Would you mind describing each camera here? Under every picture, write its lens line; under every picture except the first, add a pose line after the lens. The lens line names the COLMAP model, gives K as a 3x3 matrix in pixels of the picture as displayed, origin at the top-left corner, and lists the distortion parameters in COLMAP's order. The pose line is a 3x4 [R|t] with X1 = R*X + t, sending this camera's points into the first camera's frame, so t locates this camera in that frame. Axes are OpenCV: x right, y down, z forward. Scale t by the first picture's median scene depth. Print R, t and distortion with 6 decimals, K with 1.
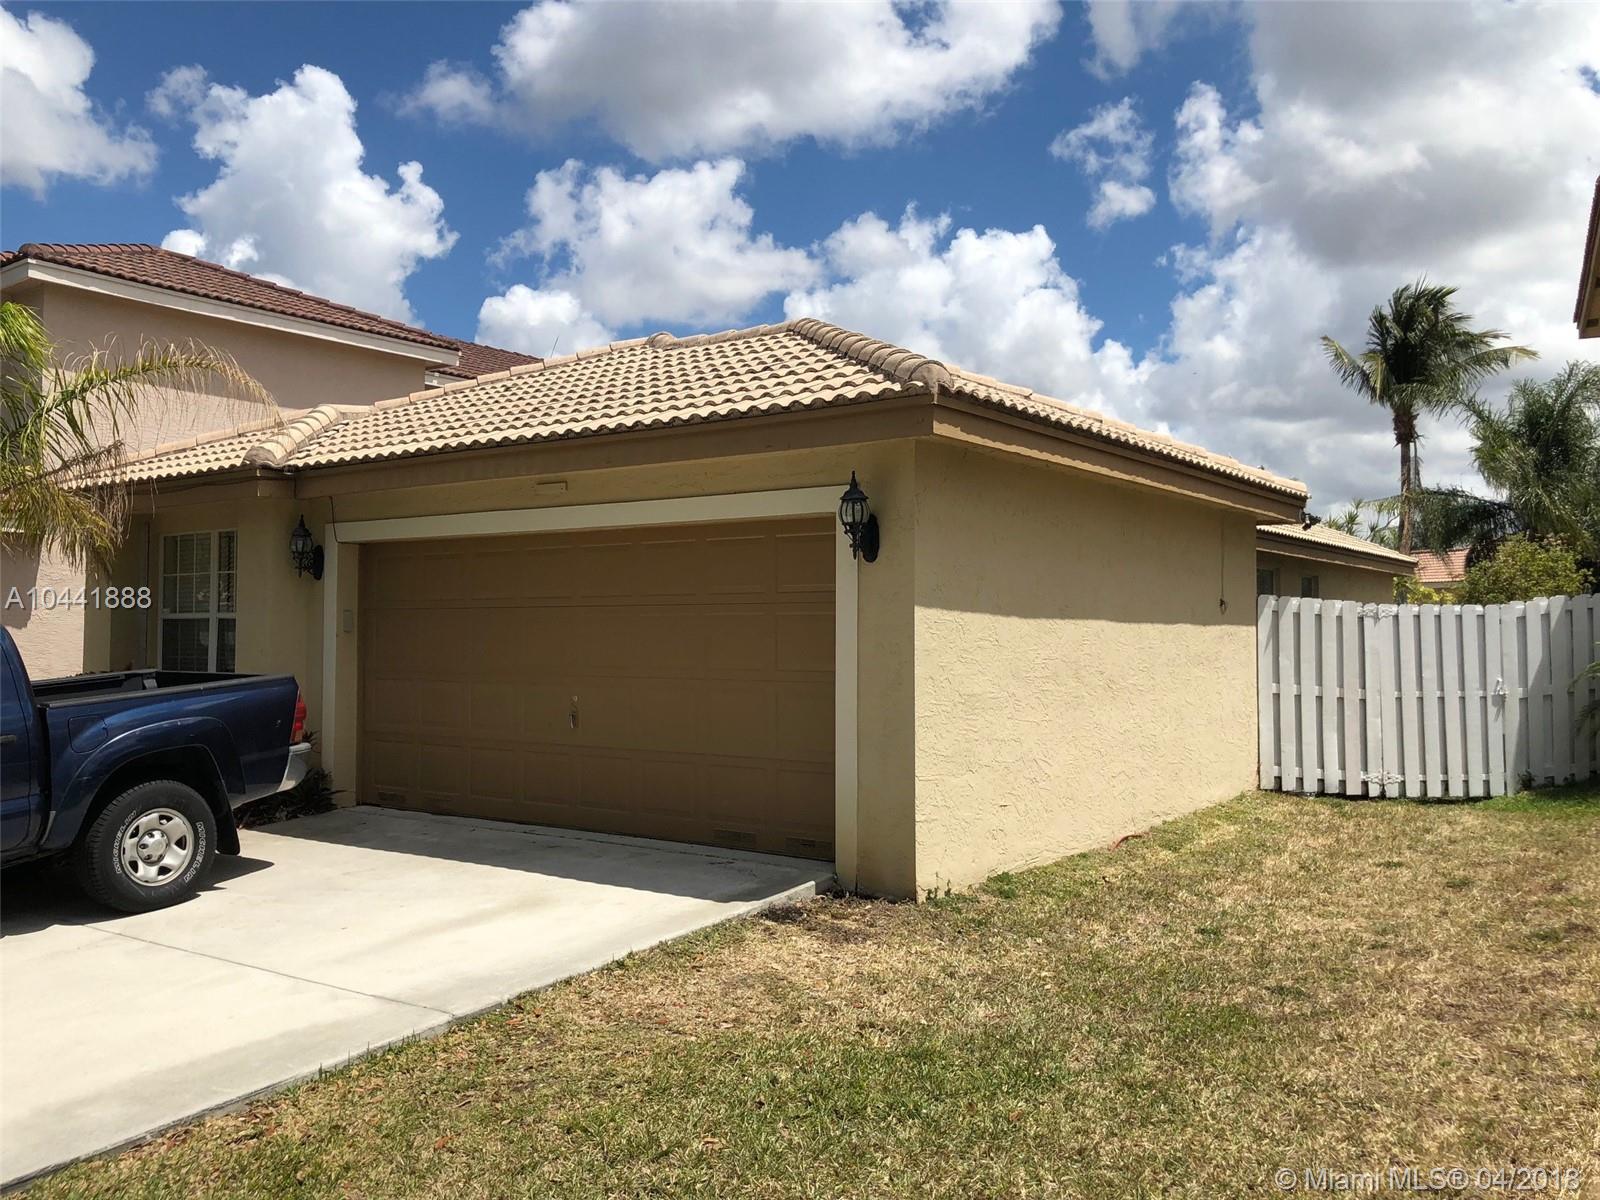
lens RADIAL K [[1332.9, 0, 800.0], [0, 1332.9, 600.0], [0, 0, 1]] dist [0.000727, -0.000948]
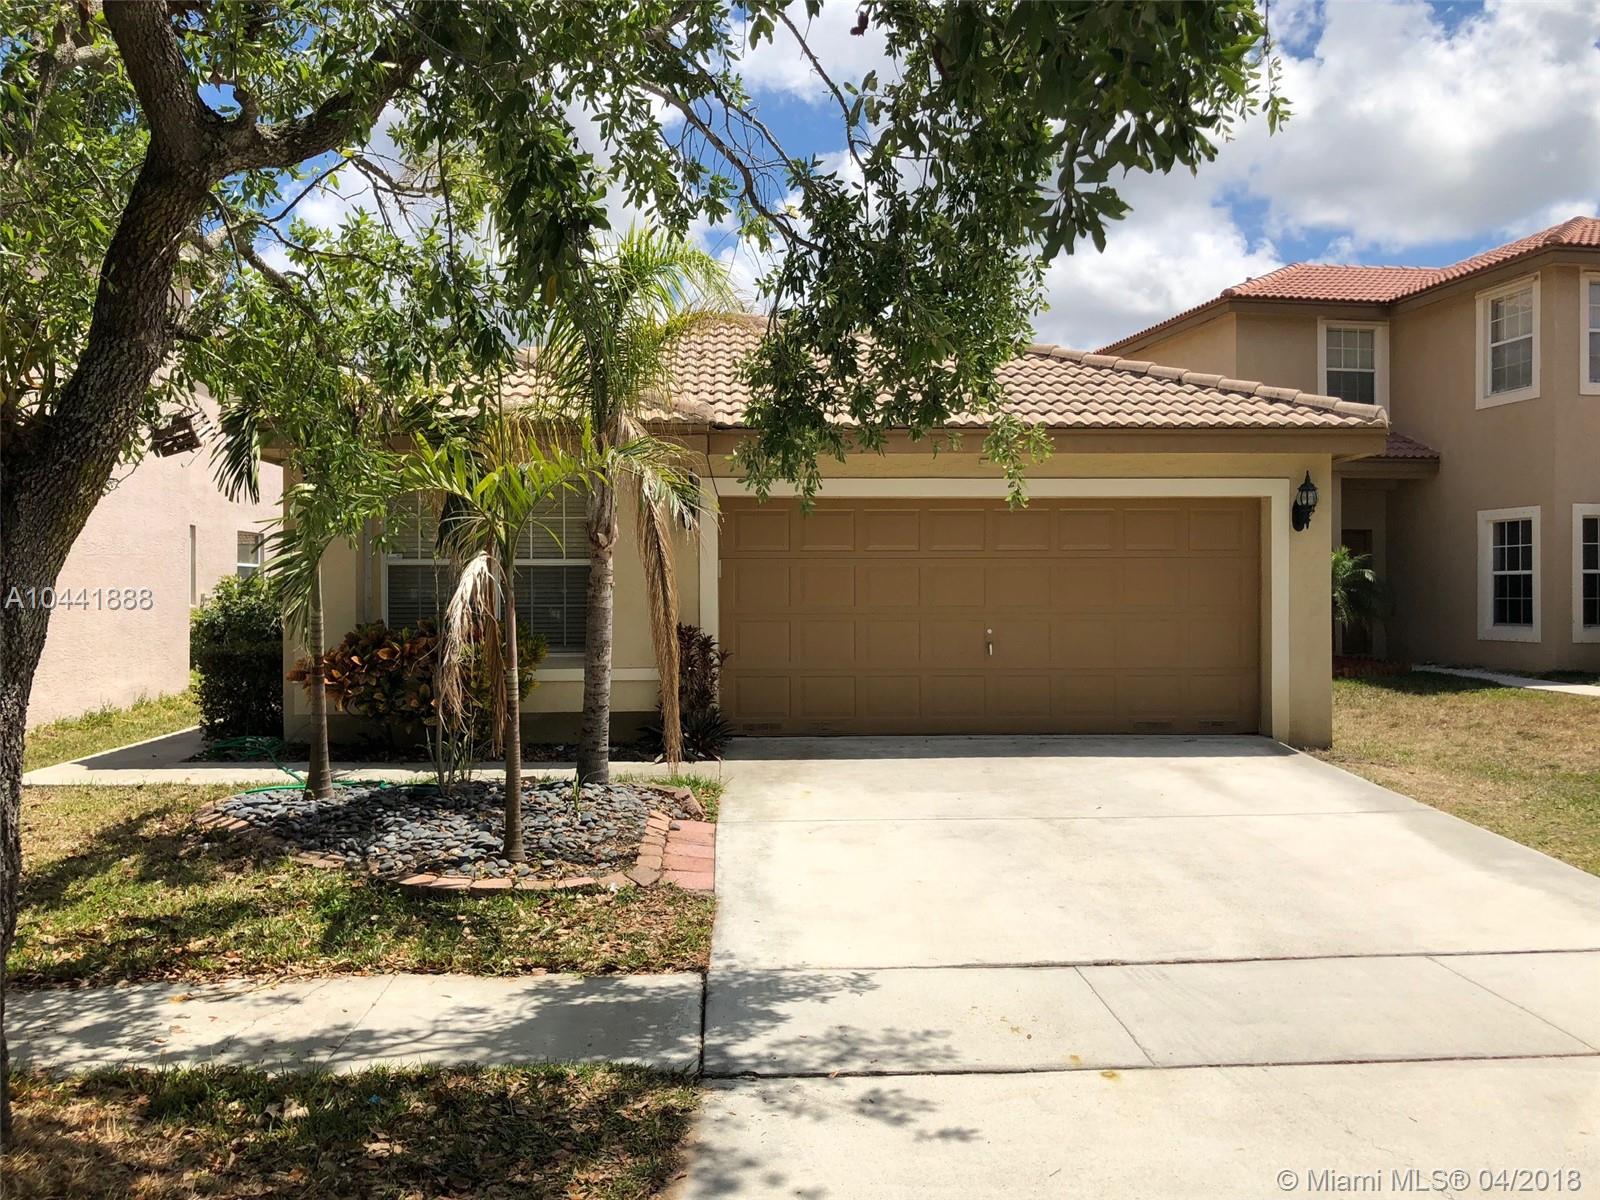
lens RADIAL K [[1332.9, 0, 800.0], [0, 1332.9, 600.0], [0, 0, 1]] dist [0.000727, -0.000948]
pose [[0.793491, -0.008192, 0.608527, -0.807563], [-0.010685, 0.999568, 0.027389, 0.009276], [-0.608488, -0.028235, 0.793061, 0.083899]]
